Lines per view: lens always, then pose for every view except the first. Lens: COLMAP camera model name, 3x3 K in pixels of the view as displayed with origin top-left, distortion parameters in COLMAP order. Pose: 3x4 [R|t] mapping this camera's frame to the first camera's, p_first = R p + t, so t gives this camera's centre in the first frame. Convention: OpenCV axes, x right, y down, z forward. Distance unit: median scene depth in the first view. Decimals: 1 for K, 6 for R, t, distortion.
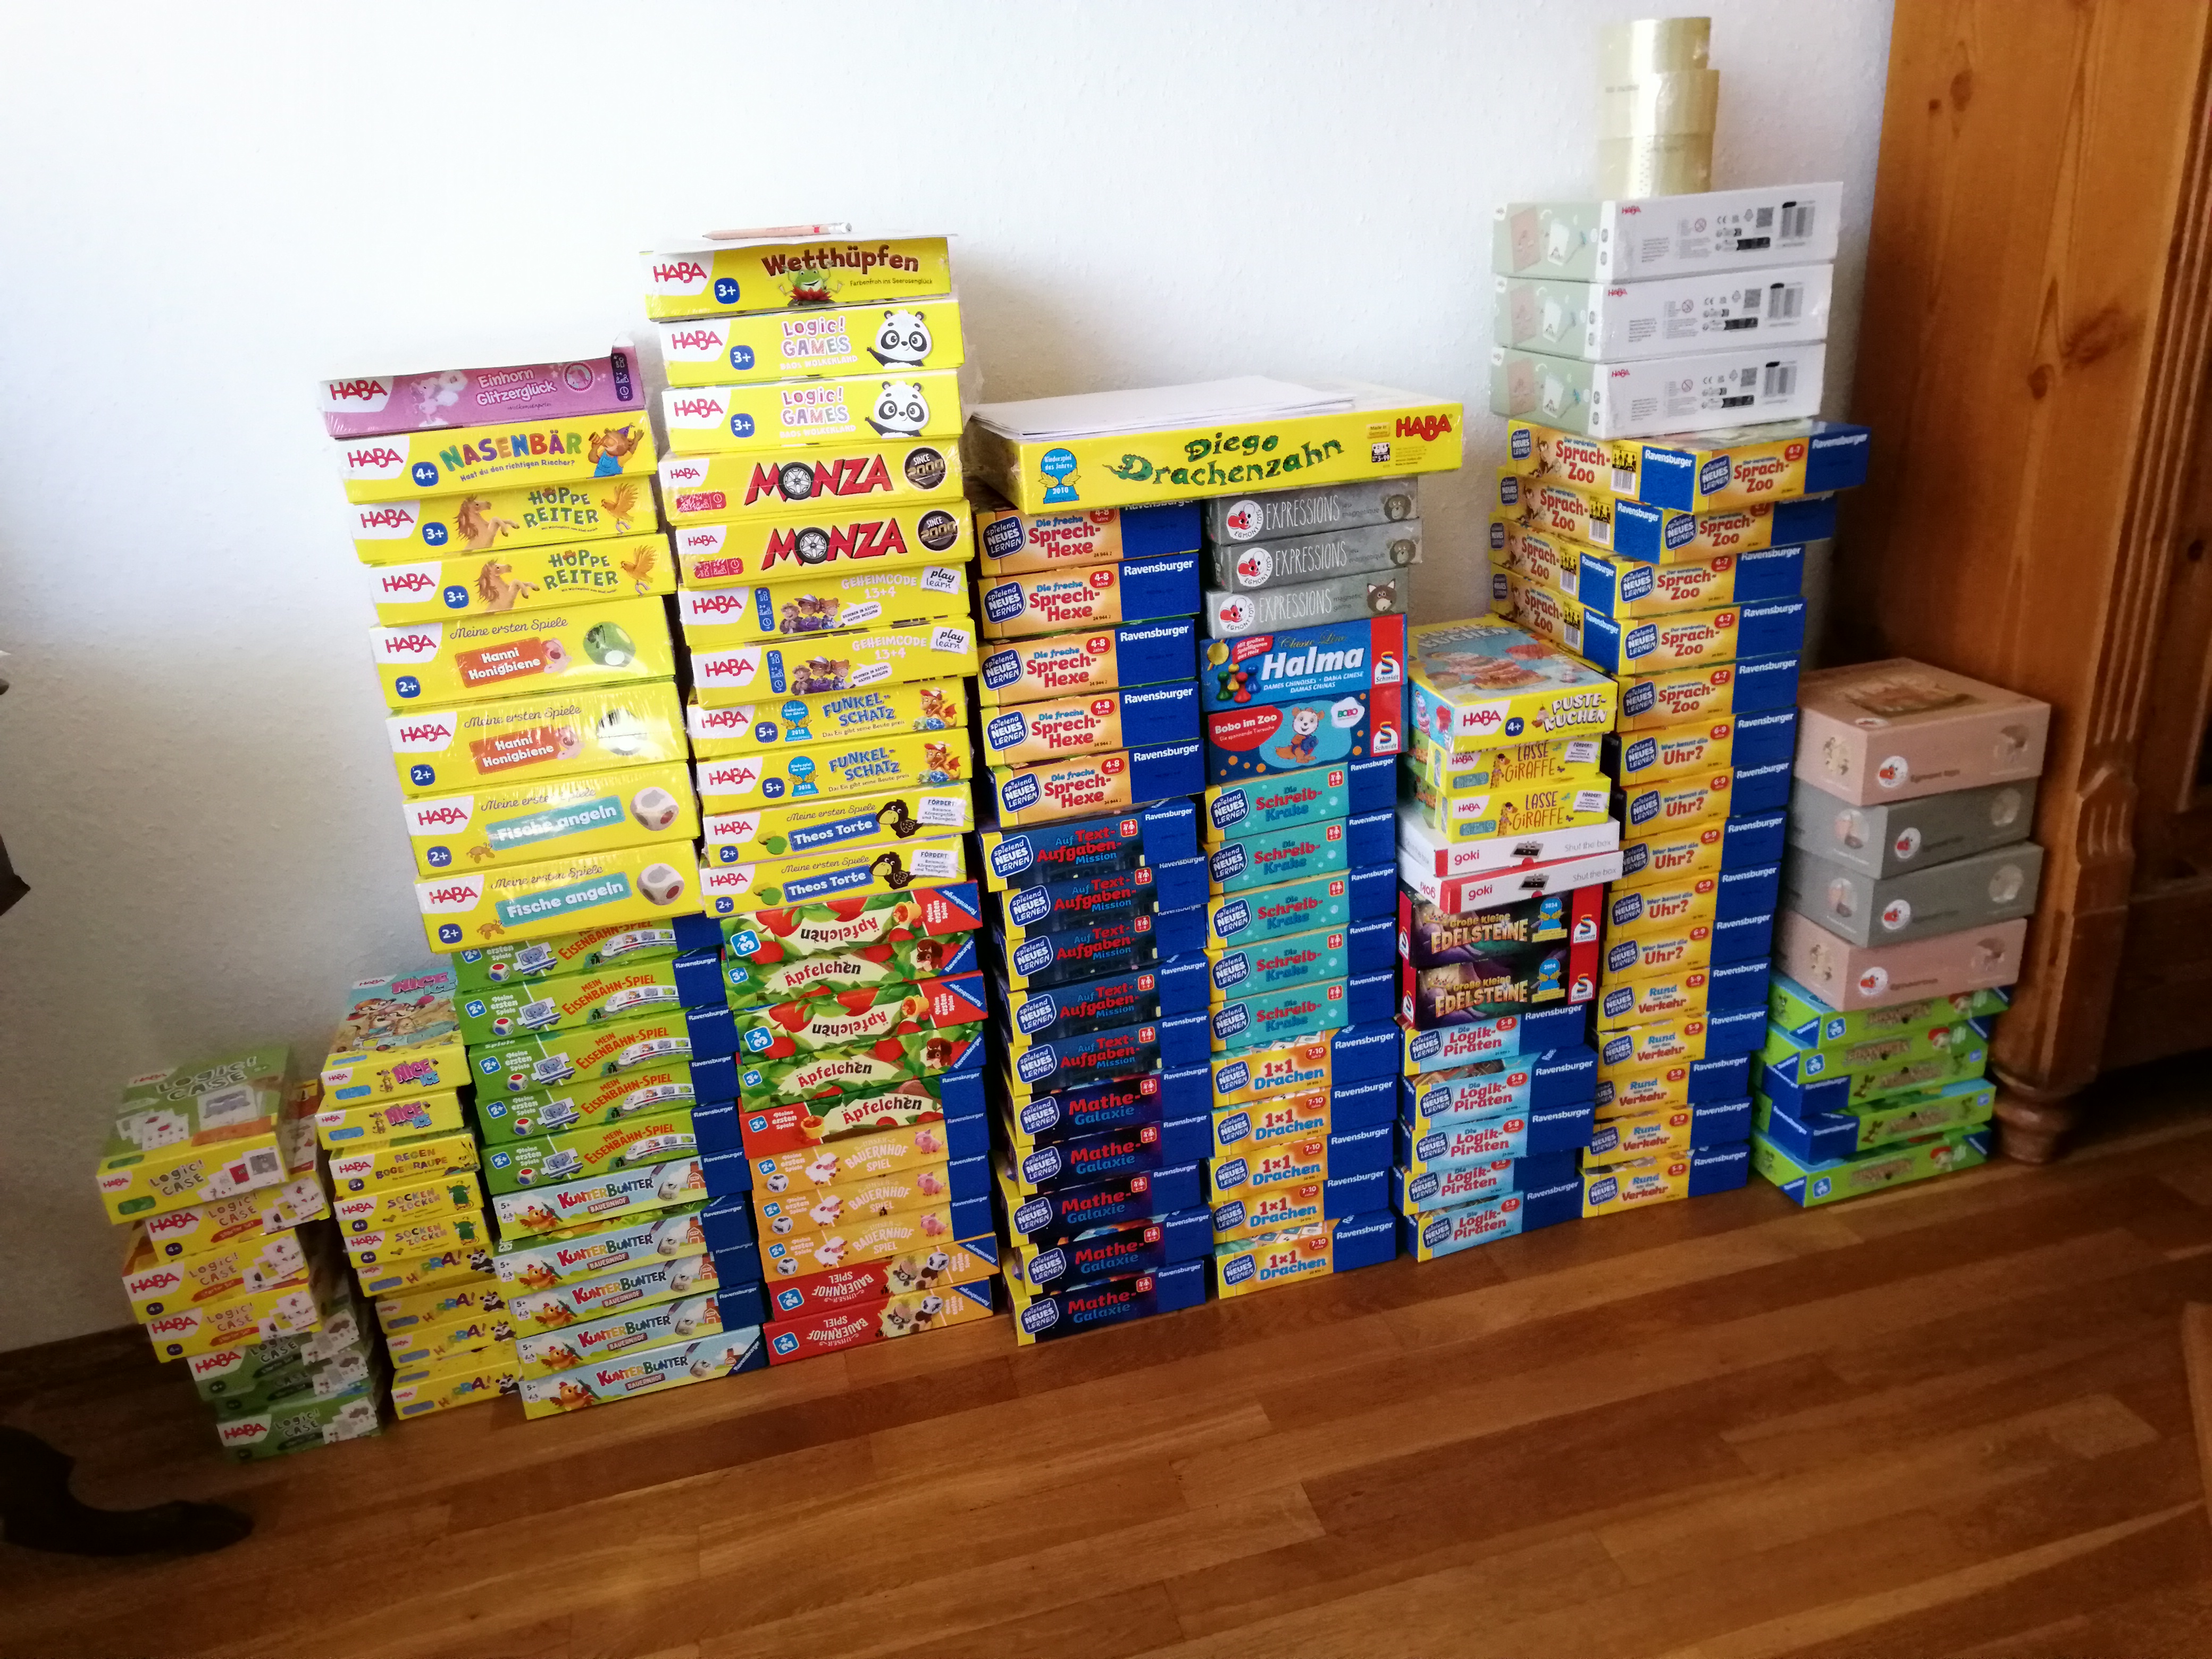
lens RADIAL K [[1547.5, 0, 1104.7], [0, 1547.5, 837.3], [0, 0, 1]] dist [0.034878, -0.014135]
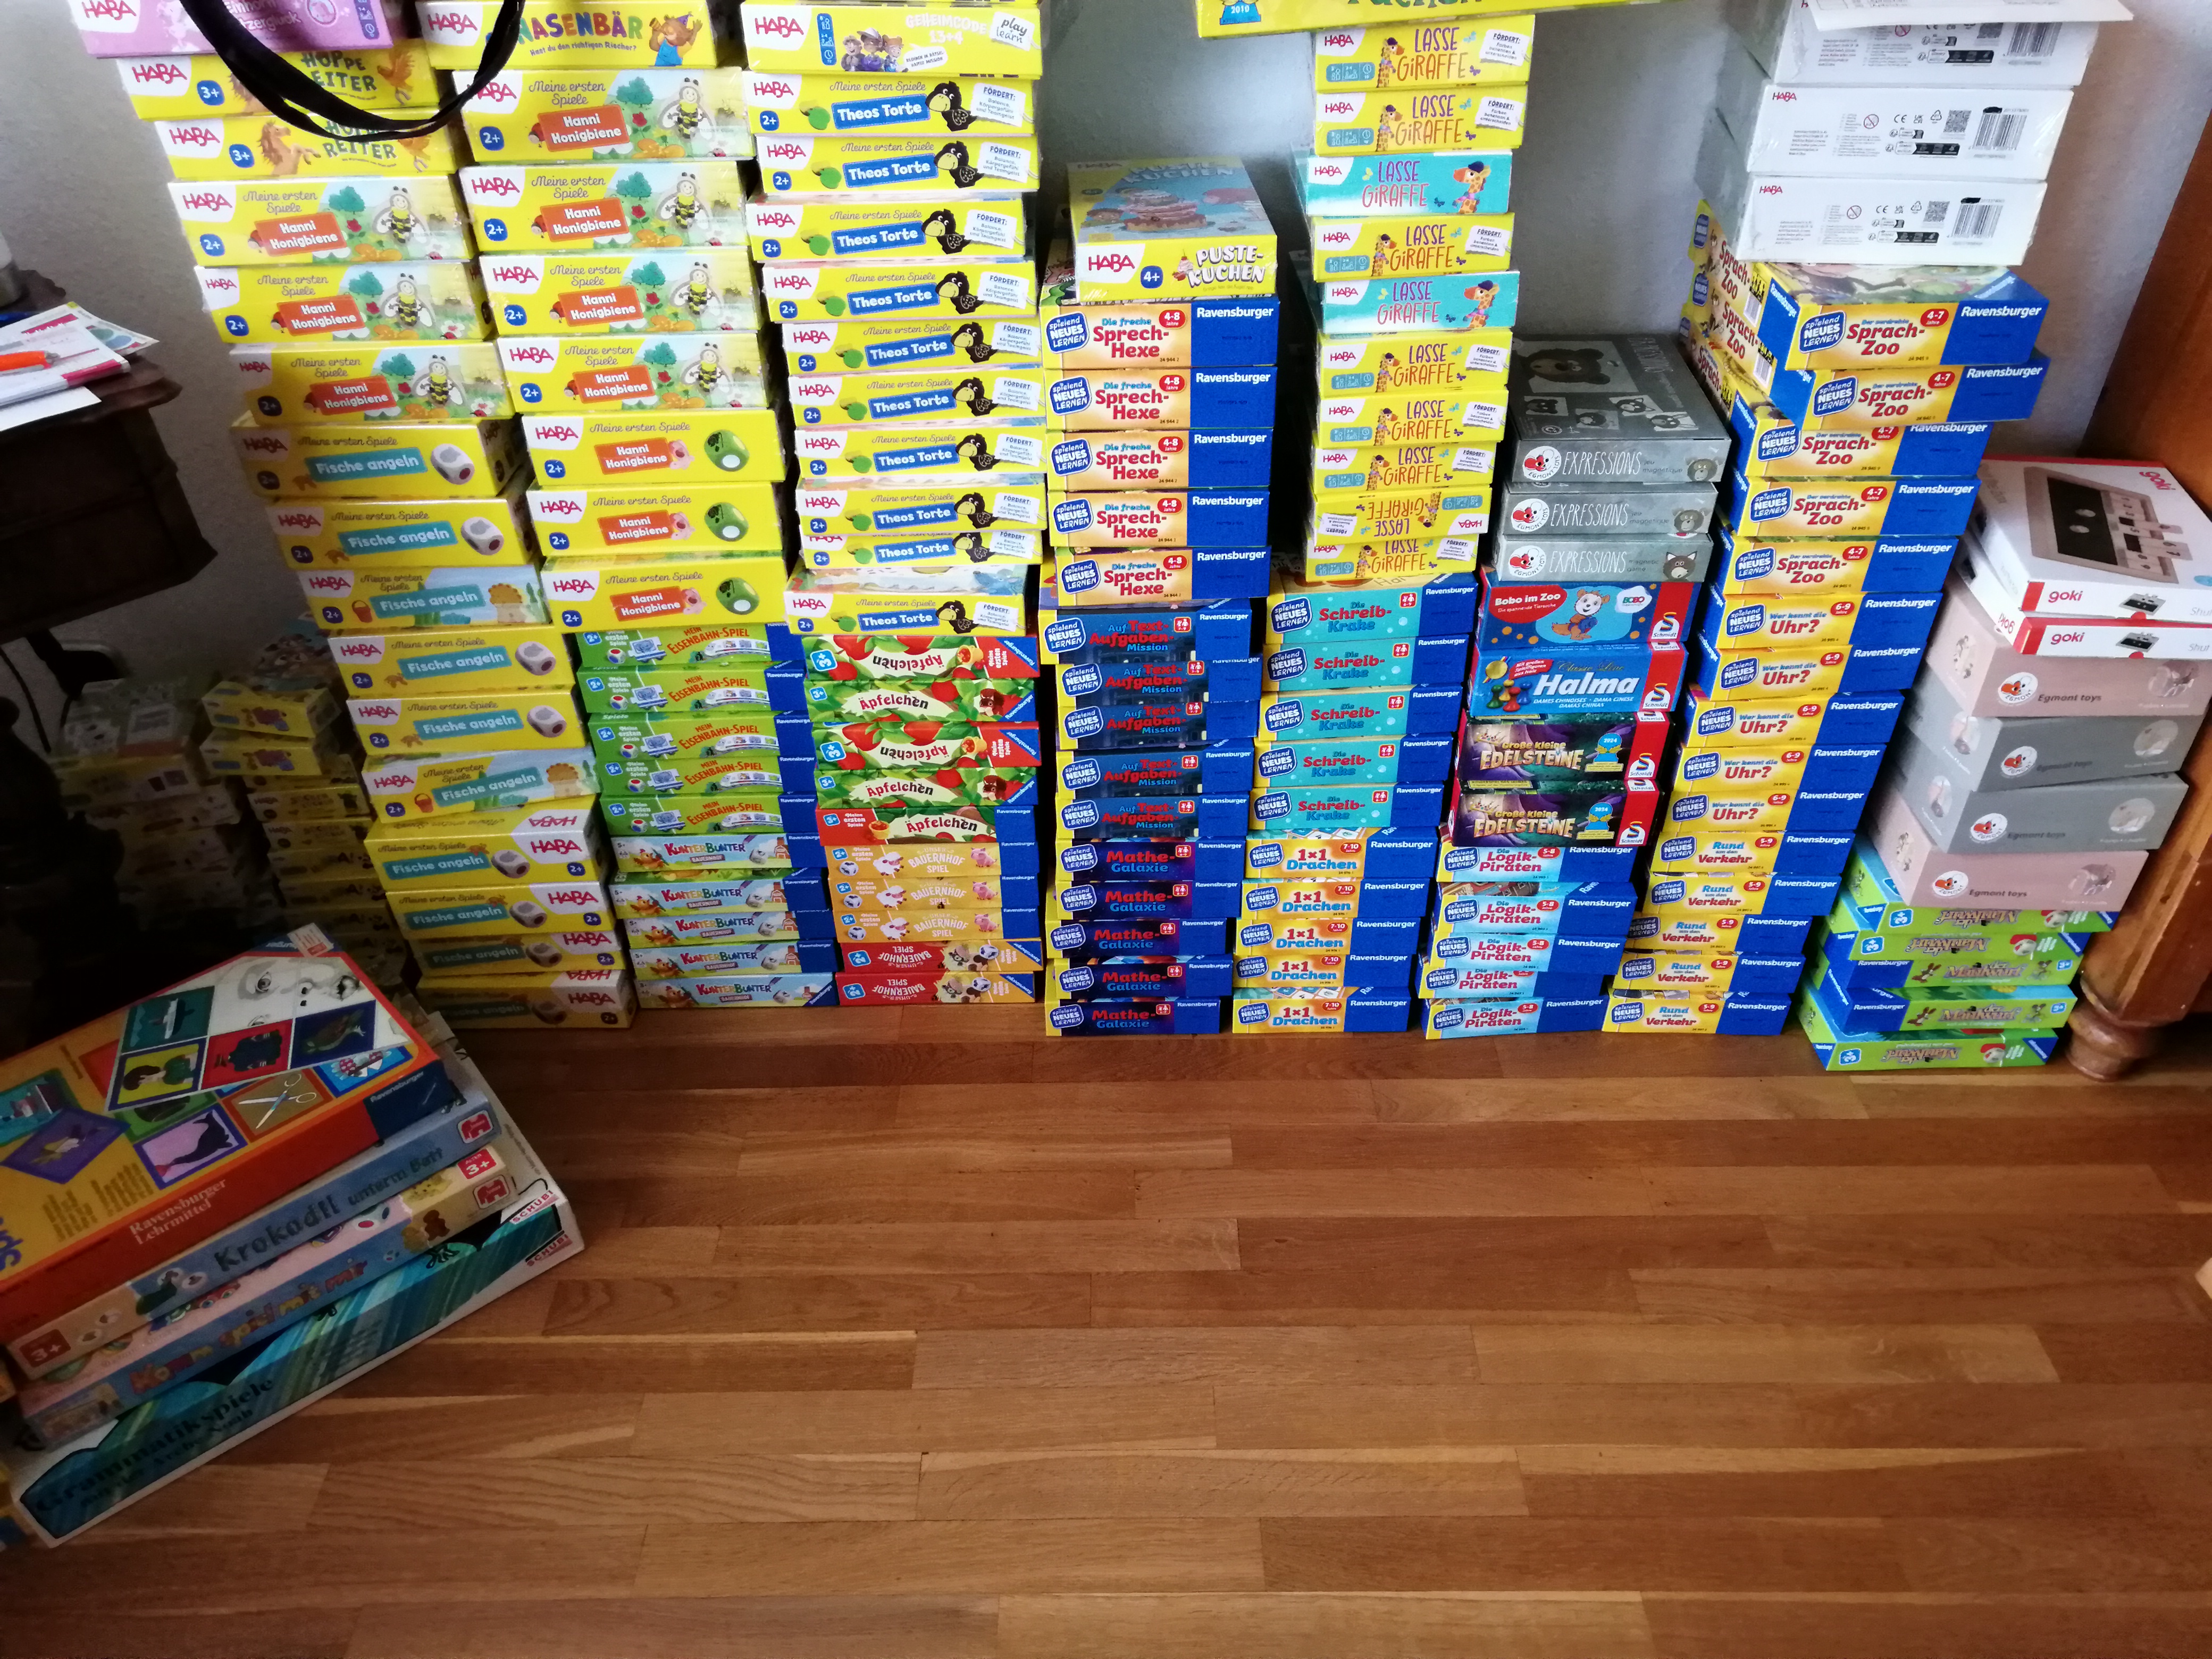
lens RADIAL K [[1547.5, 0, 1108.7], [0, 1547.5, 821.4], [0, 0, 1]] dist [0.034878, -0.014135]
pose [[0.965063, 0.193198, -0.176995, 0.162545], [-0.134249, 0.944701, 0.299195, -0.169436], [0.225011, -0.264980, 0.937633, -0.007807]]
